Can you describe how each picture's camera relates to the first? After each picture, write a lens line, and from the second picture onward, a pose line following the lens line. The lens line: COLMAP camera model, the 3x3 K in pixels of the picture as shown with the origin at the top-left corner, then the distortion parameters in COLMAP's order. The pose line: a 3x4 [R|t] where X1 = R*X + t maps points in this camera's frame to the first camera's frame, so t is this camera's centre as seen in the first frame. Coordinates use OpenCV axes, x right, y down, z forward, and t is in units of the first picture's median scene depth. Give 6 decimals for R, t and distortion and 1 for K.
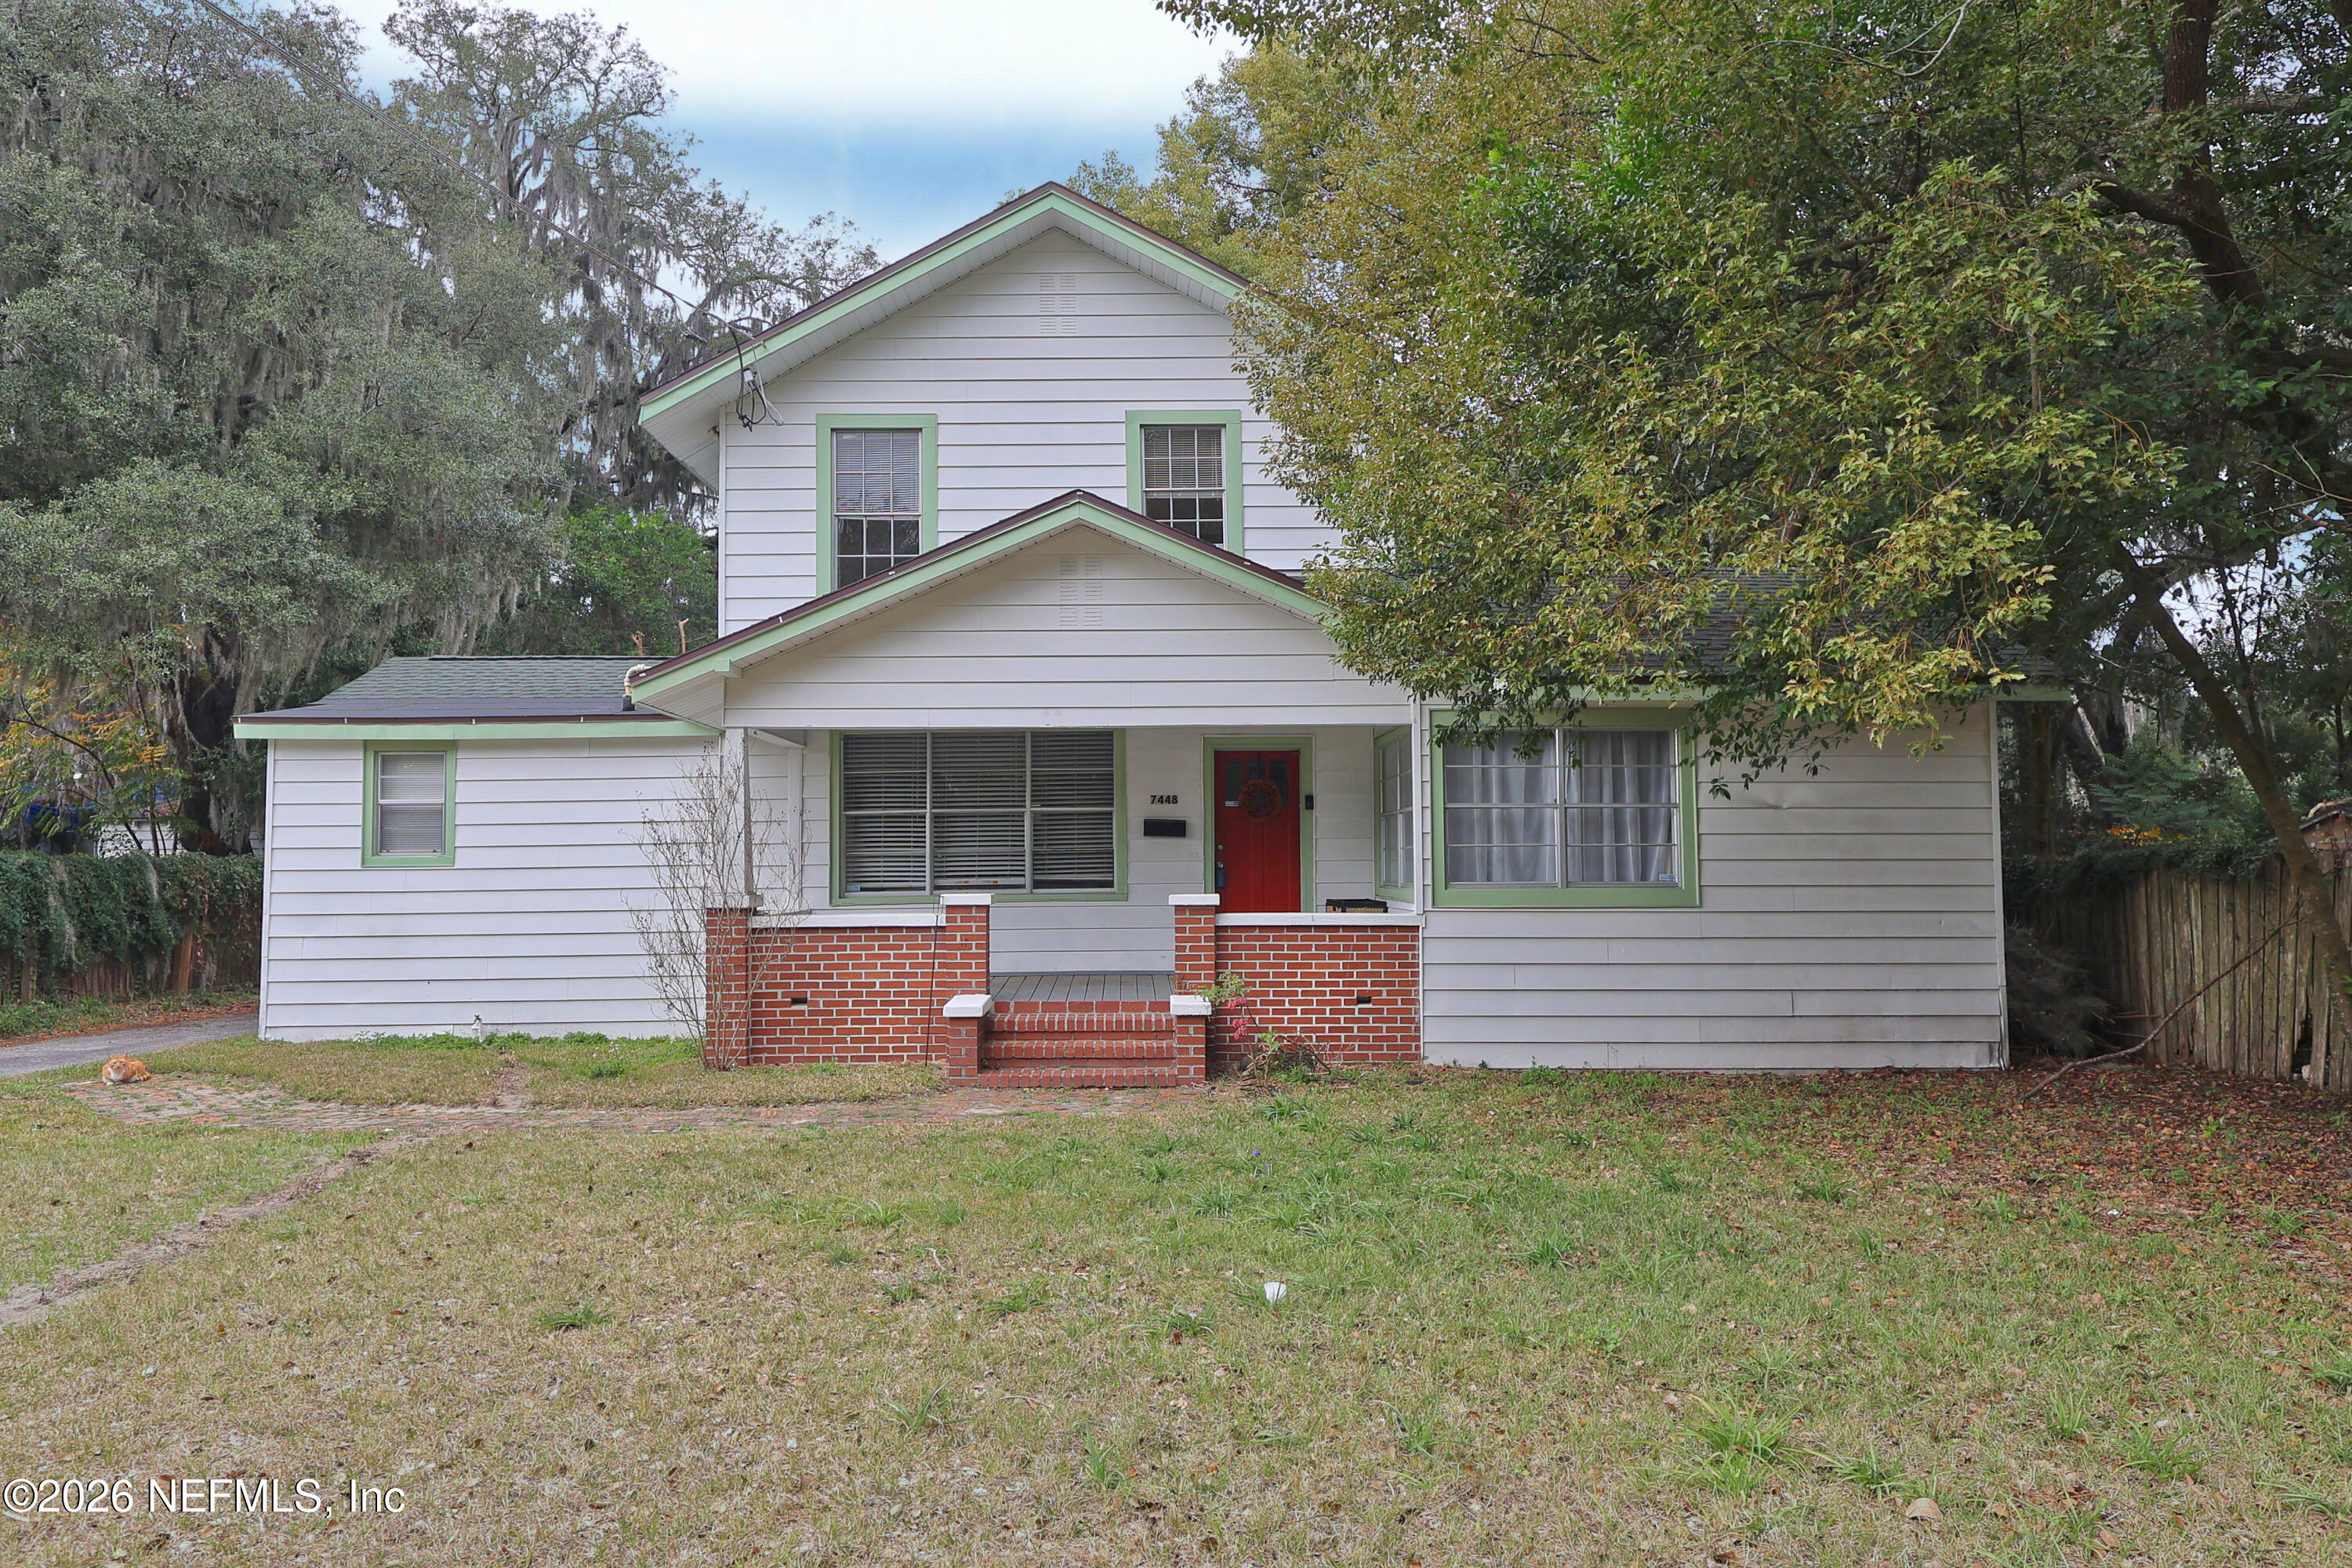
lens RADIAL K [[1602.9, 0, 1162.4], [0, 1602.9, 788.9], [0, 0, 1]] dist [0.000577, 0.001314]
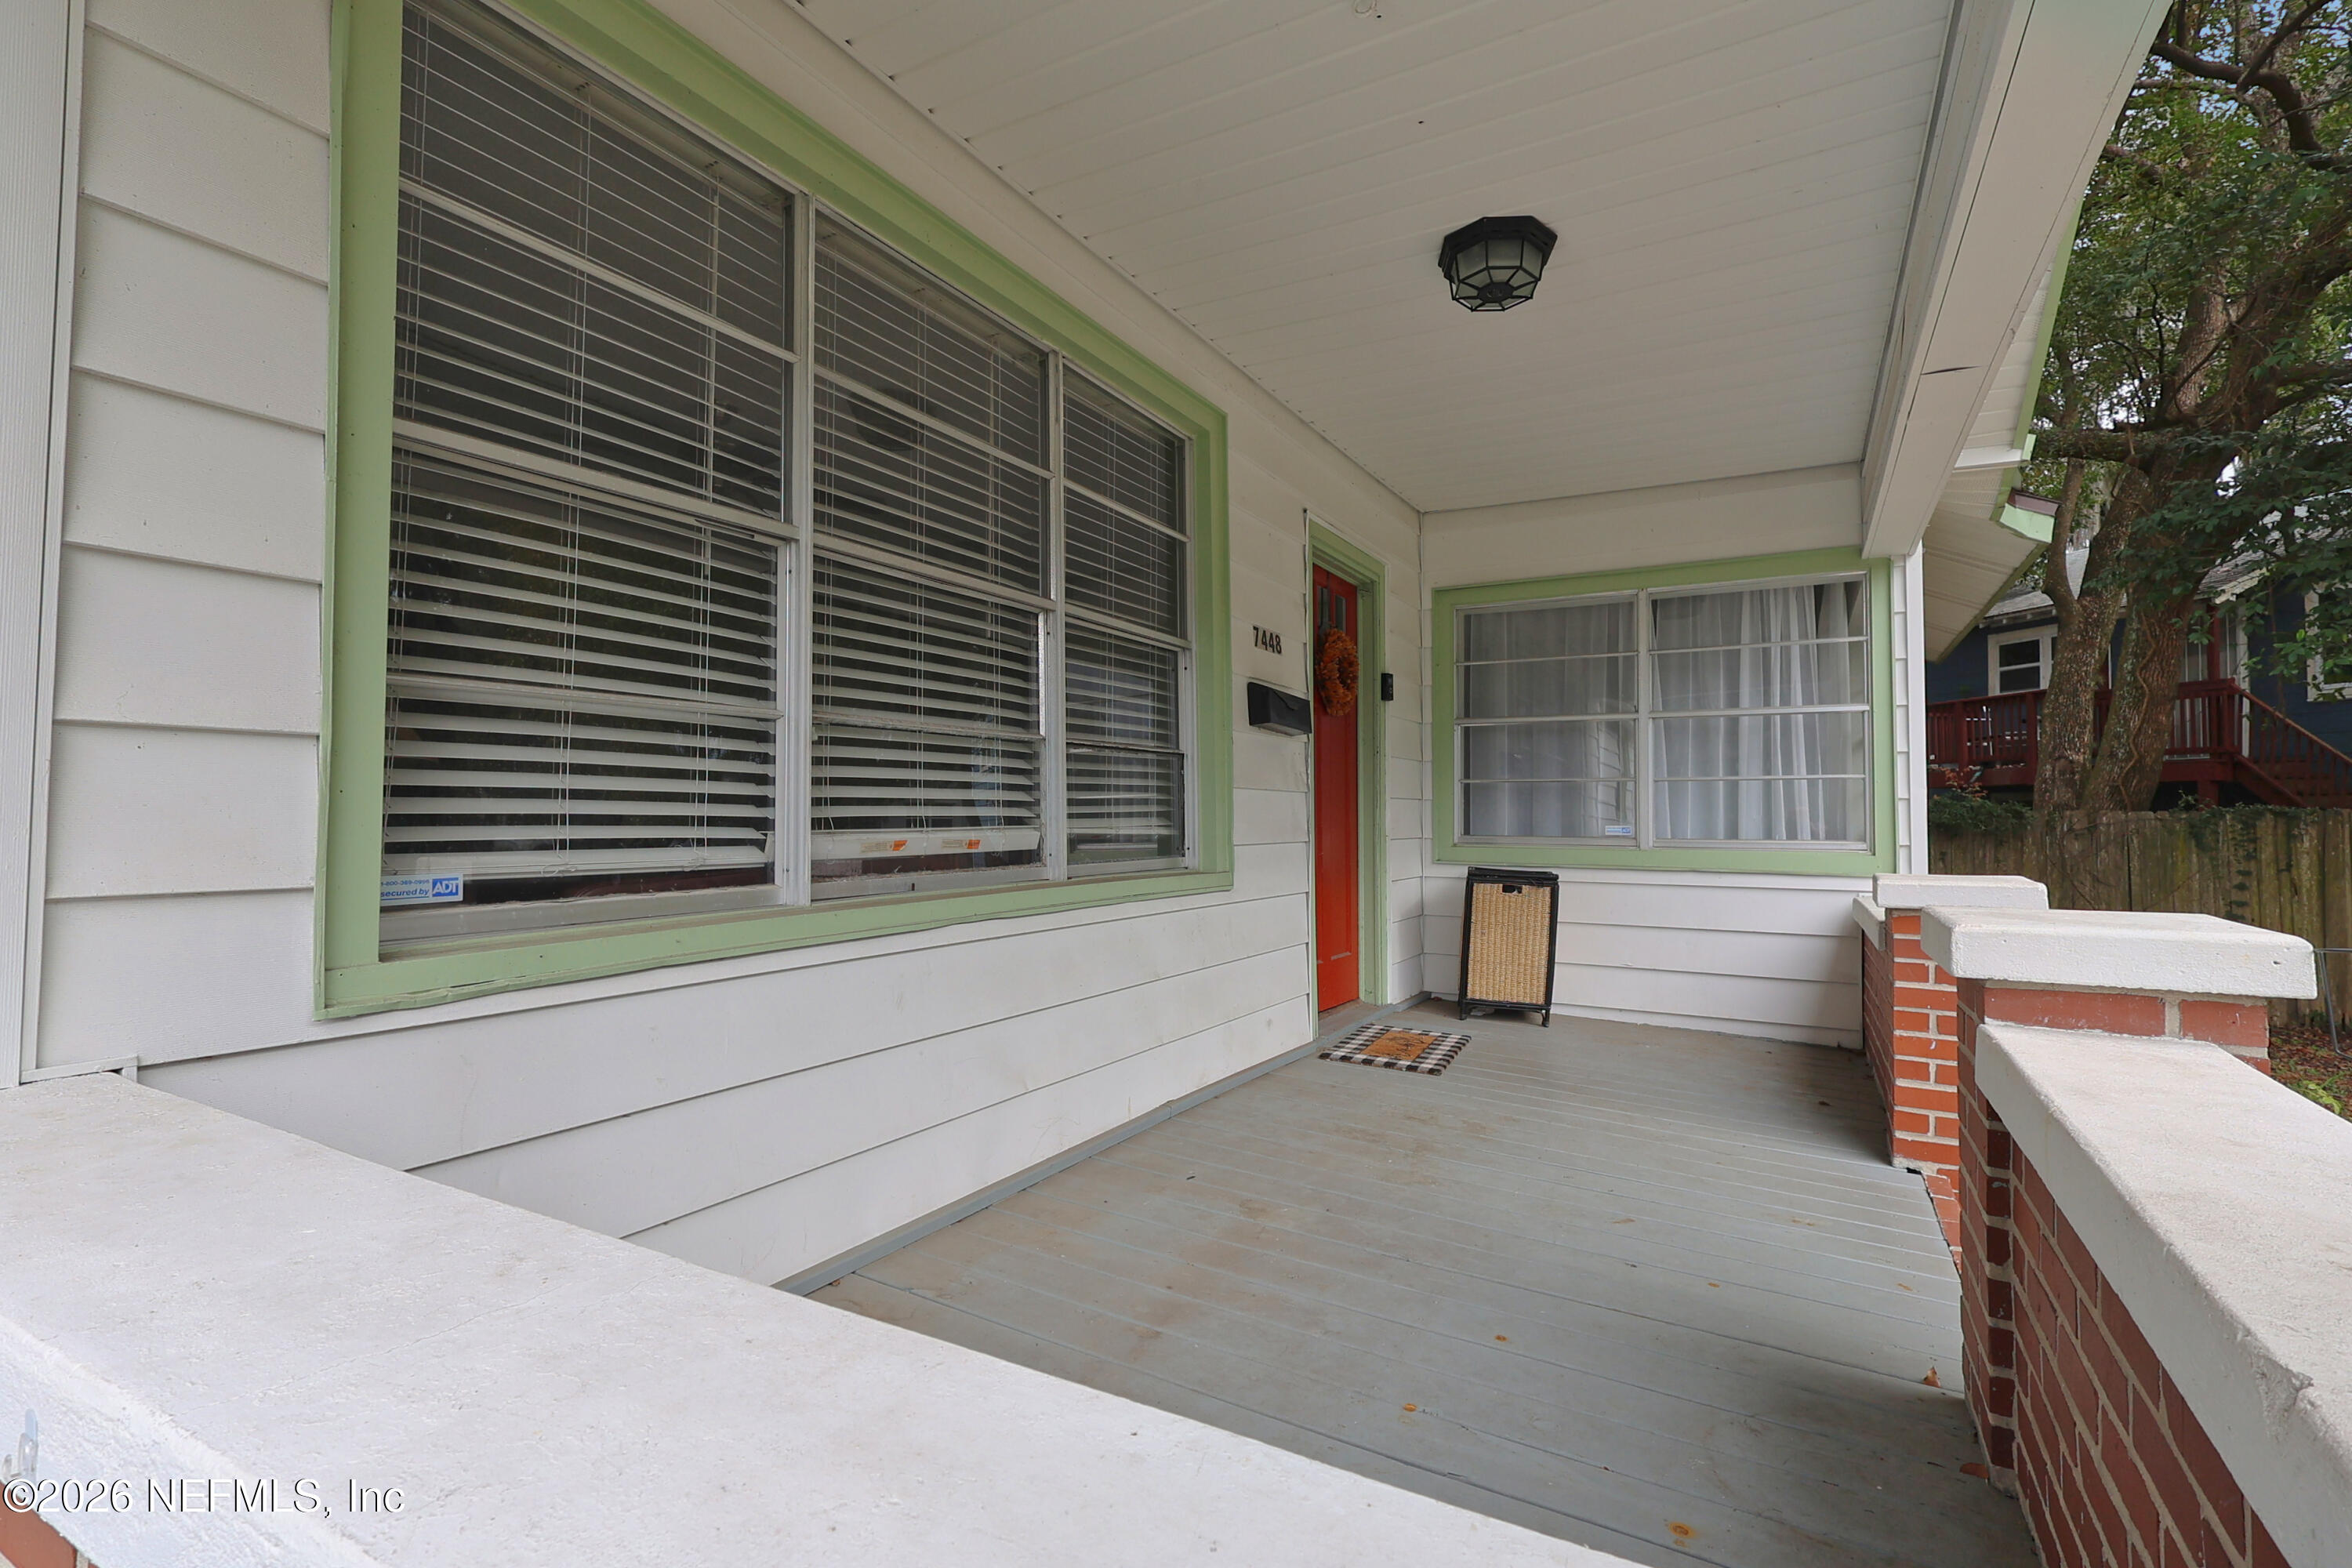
lens RADIAL K [[1093.7, 0, 1165.0], [0, 1093.7, 787.7], [0, 0, 1]] dist [-0.004373, -0.000511]
pose [[0.509424, 0.033492, 0.859864, -0.253285], [-0.053671, 0.998533, -0.007096, 0.047721], [-0.858840, -0.042535, 0.510474, 0.876378]]
